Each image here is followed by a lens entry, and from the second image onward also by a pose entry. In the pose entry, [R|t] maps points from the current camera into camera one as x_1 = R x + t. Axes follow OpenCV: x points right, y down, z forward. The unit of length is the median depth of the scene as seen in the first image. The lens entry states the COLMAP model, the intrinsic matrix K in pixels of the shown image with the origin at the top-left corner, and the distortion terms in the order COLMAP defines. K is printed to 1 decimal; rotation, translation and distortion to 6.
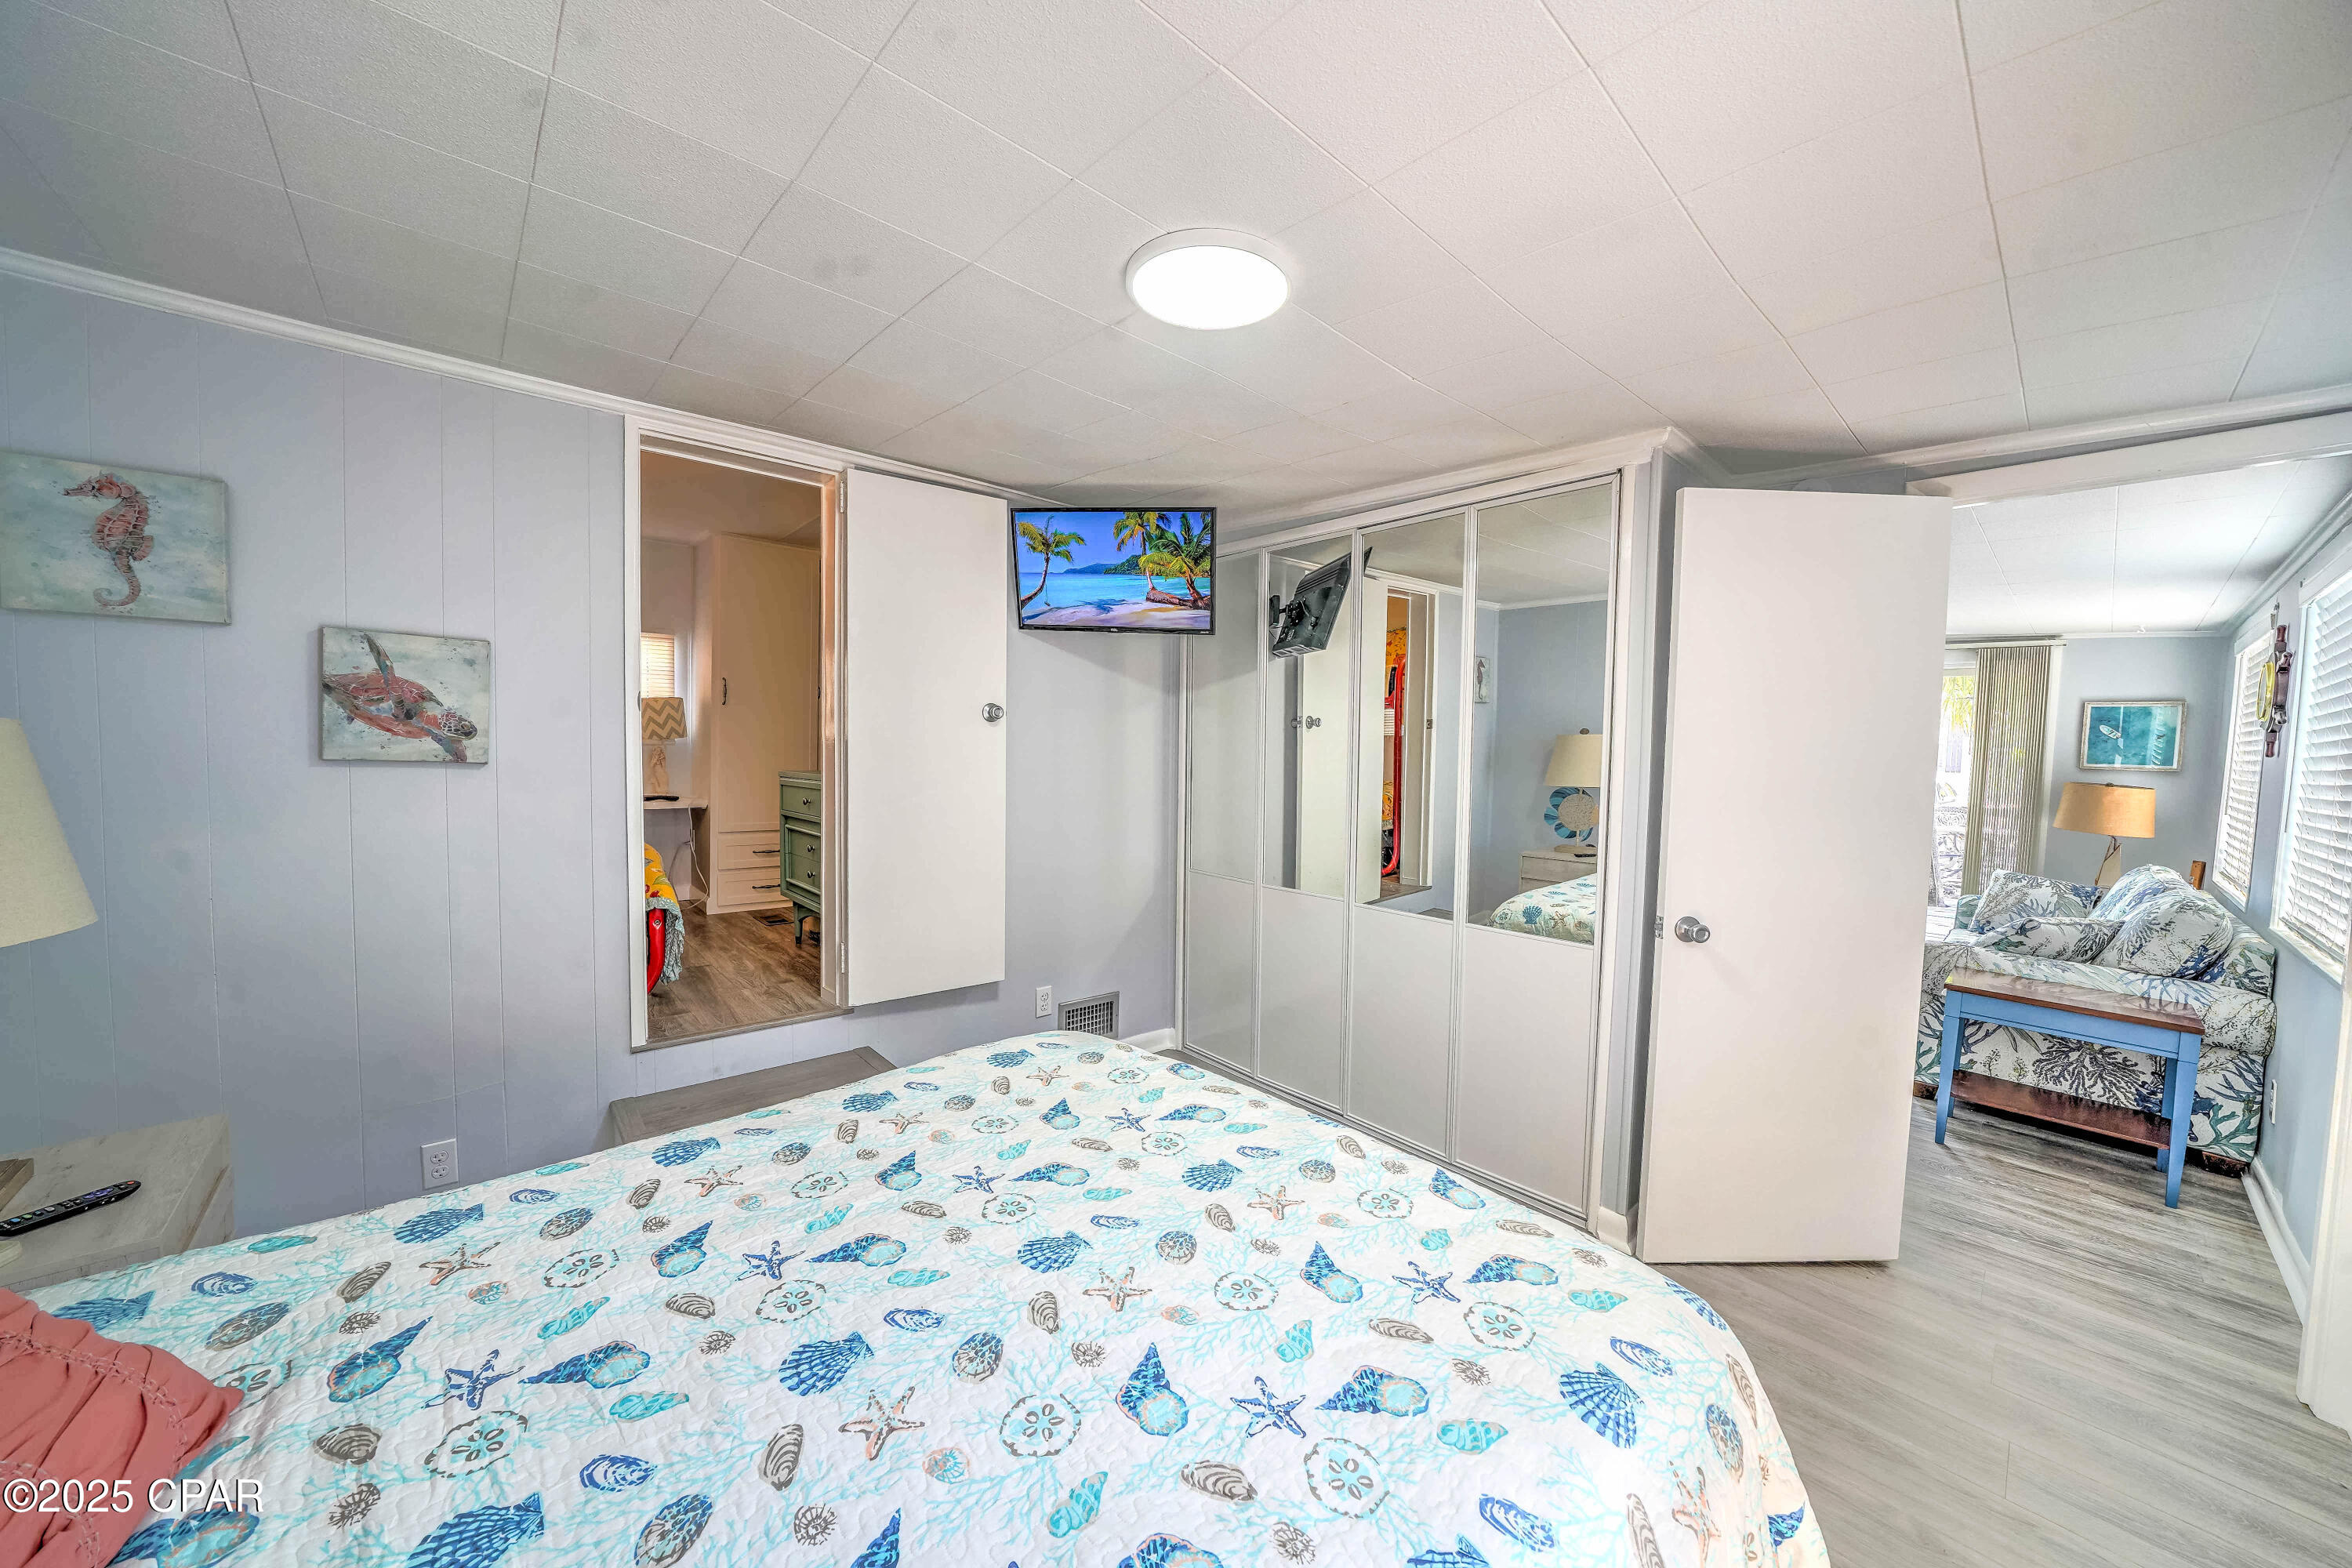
lens RADIAL K [[819.3, 0, 1158.3], [0, 819.3, 785.6], [0, 0, 1]] dist [-0.028137, 0.003492]
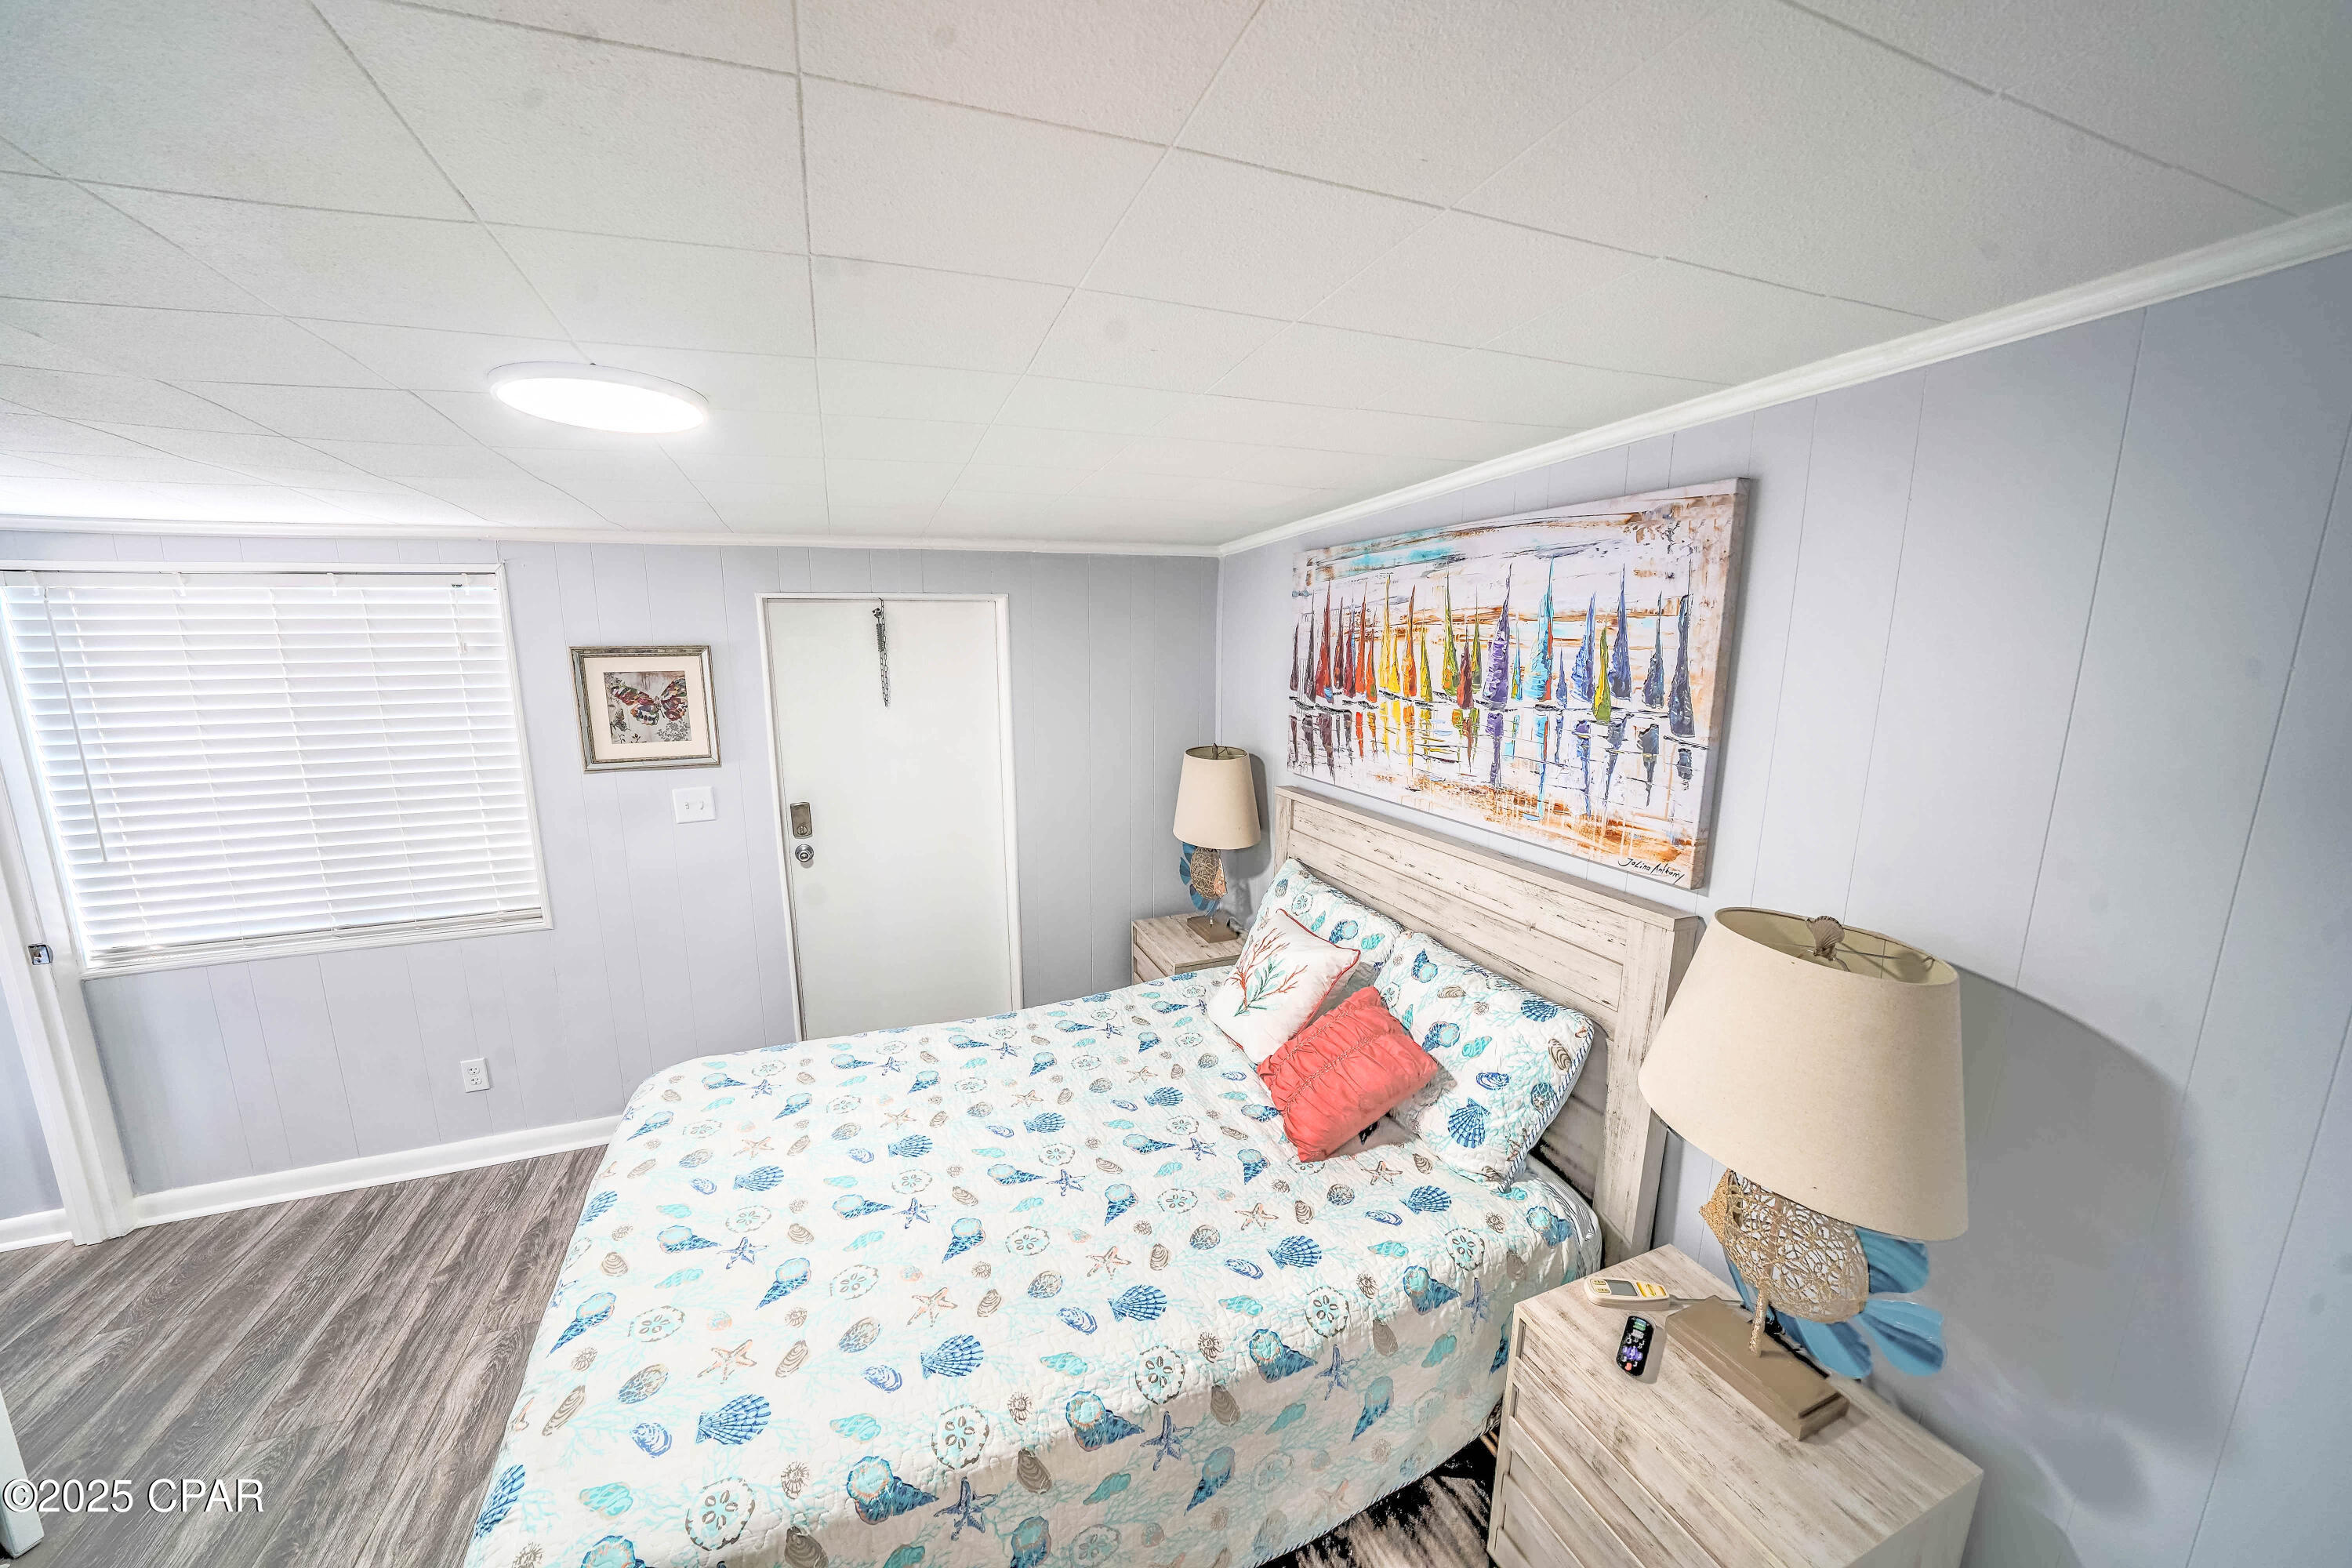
lens RADIAL K [[819.3, 0, 1155.4], [0, 819.3, 784.4], [0, 0, 1]] dist [-0.028137, 0.003492]
pose [[-0.936574, -0.084214, 0.340202, -0.634641], [-0.003921, 0.973158, 0.230105, -0.302181], [-0.350448, 0.214176, -0.911765, 1.260832]]
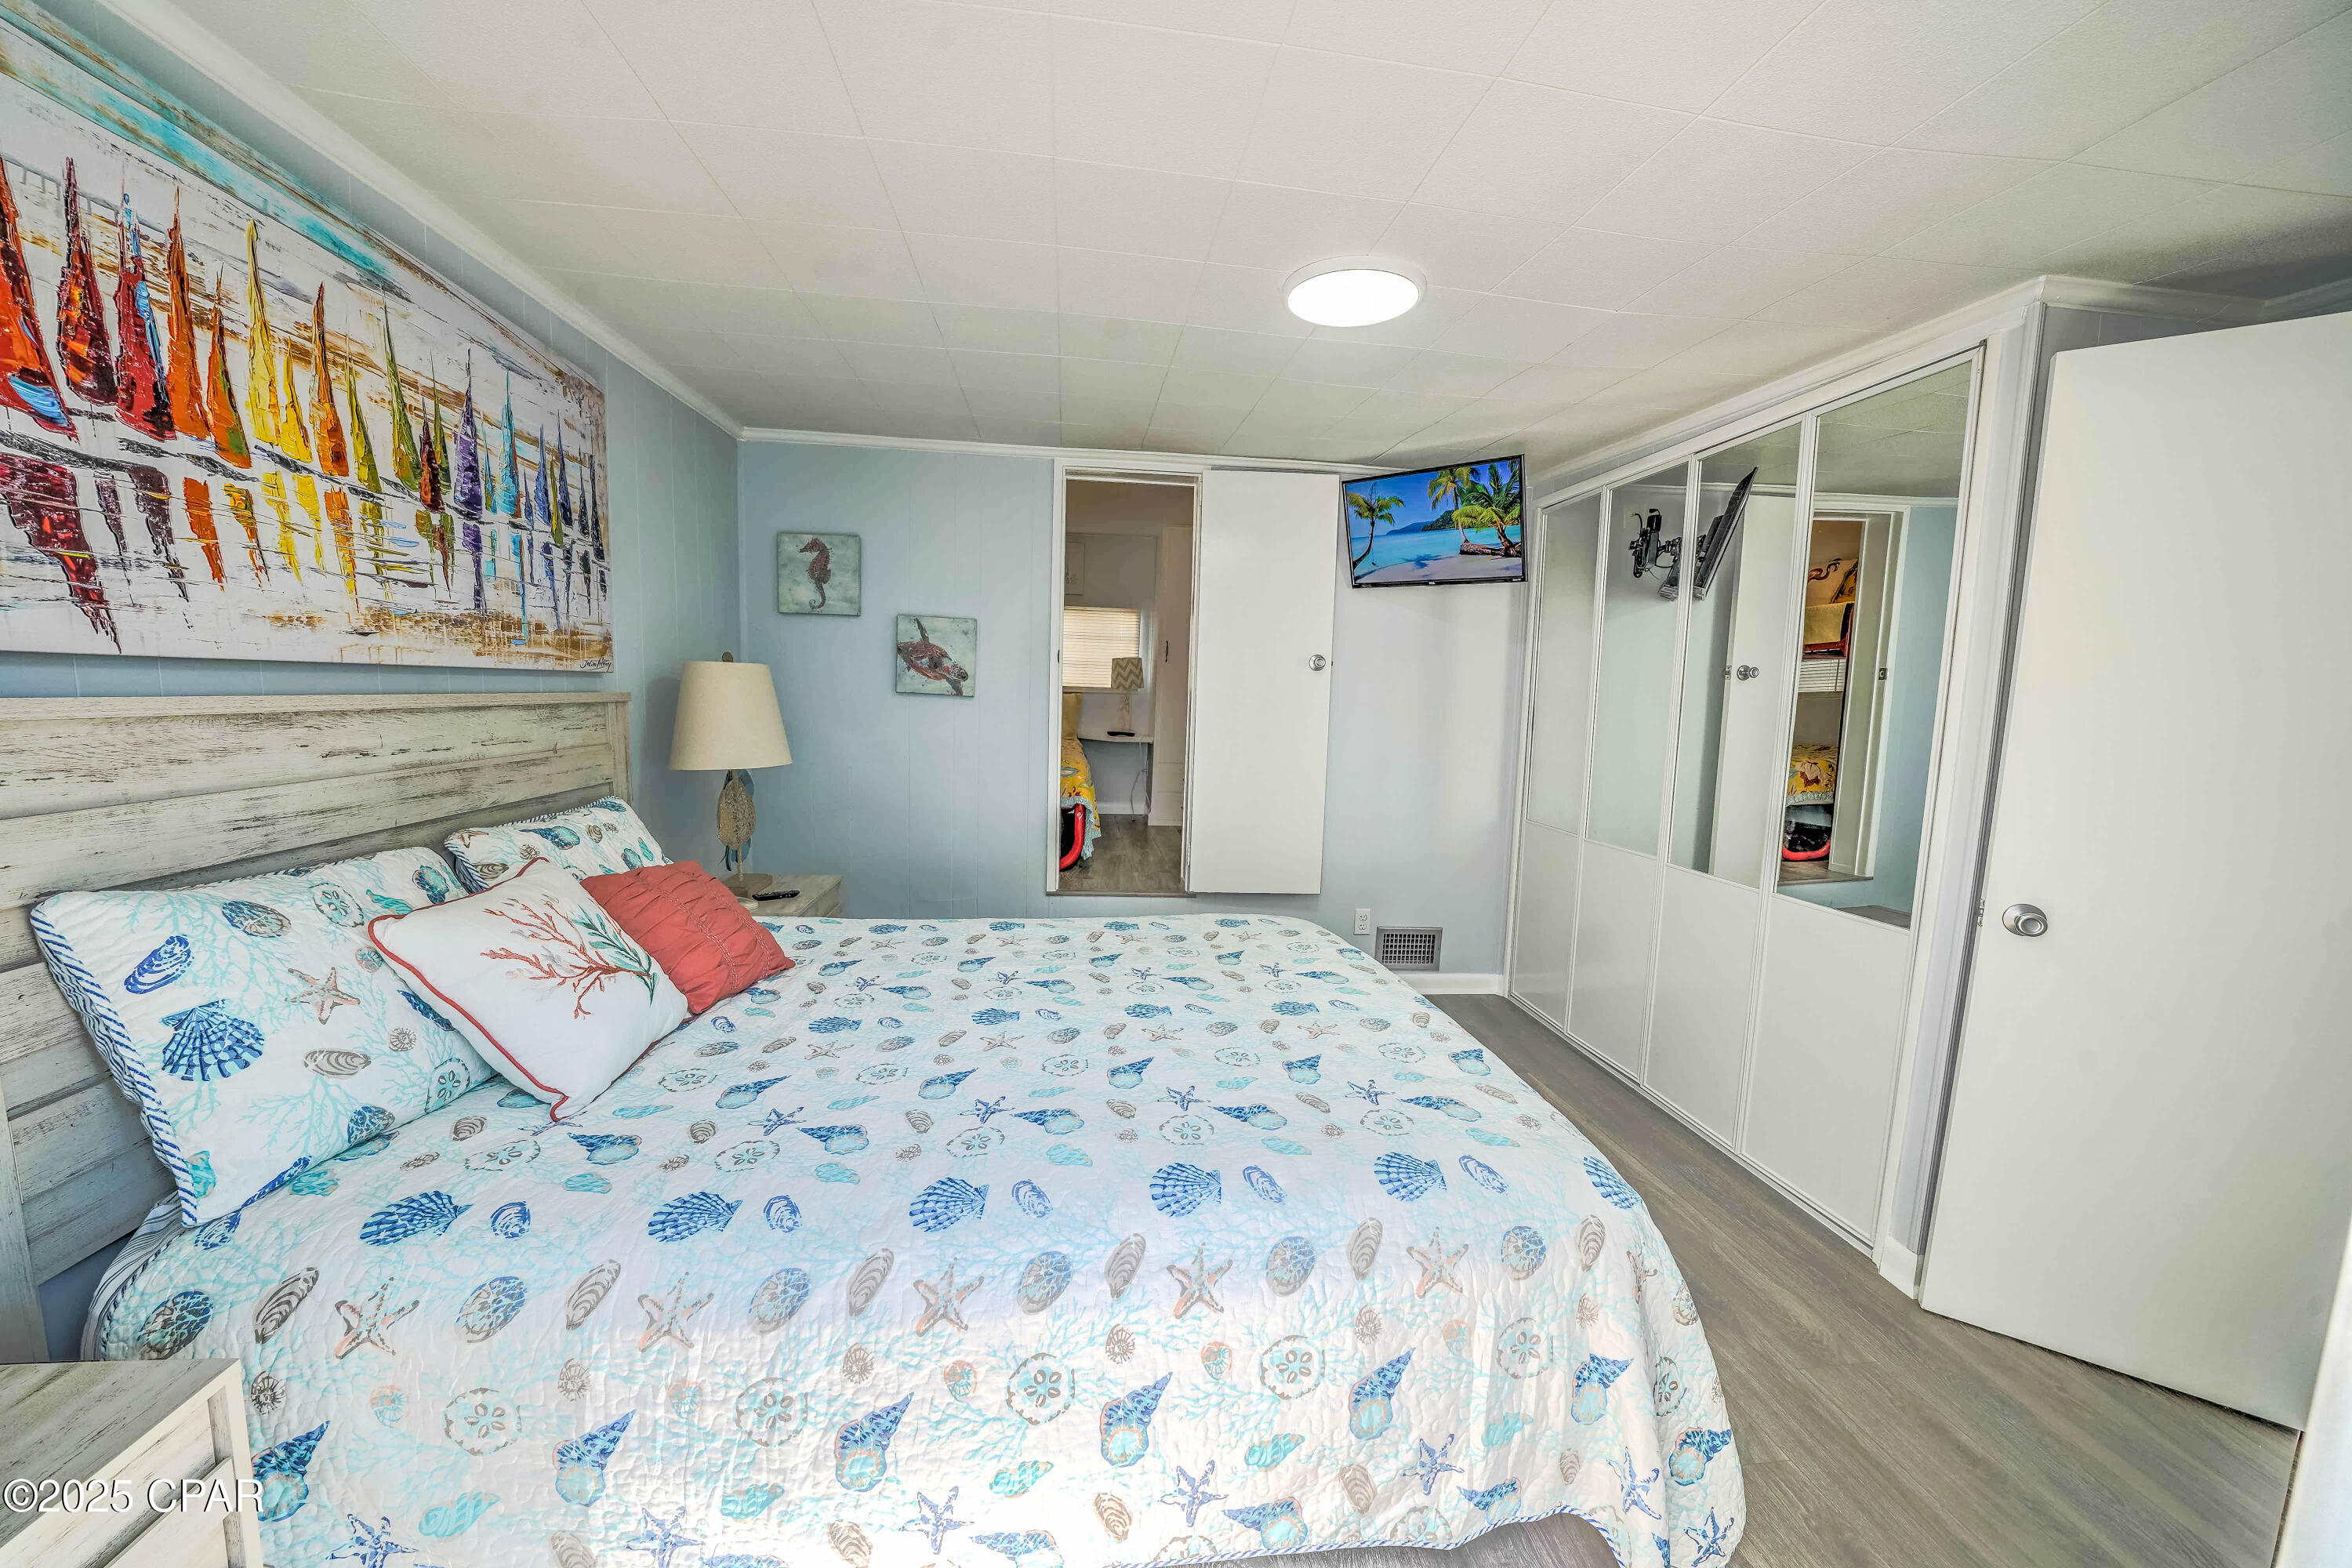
lens RADIAL K [[819.3, 0, 1162.2], [0, 819.3, 787.5], [0, 0, 1]] dist [-0.028137, 0.003492]
pose [[0.821097, 0.069808, -0.566503, 0.419812], [-0.042628, 0.997221, 0.061098, 0.039095], [0.569194, -0.026018, 0.821791, -0.127311]]
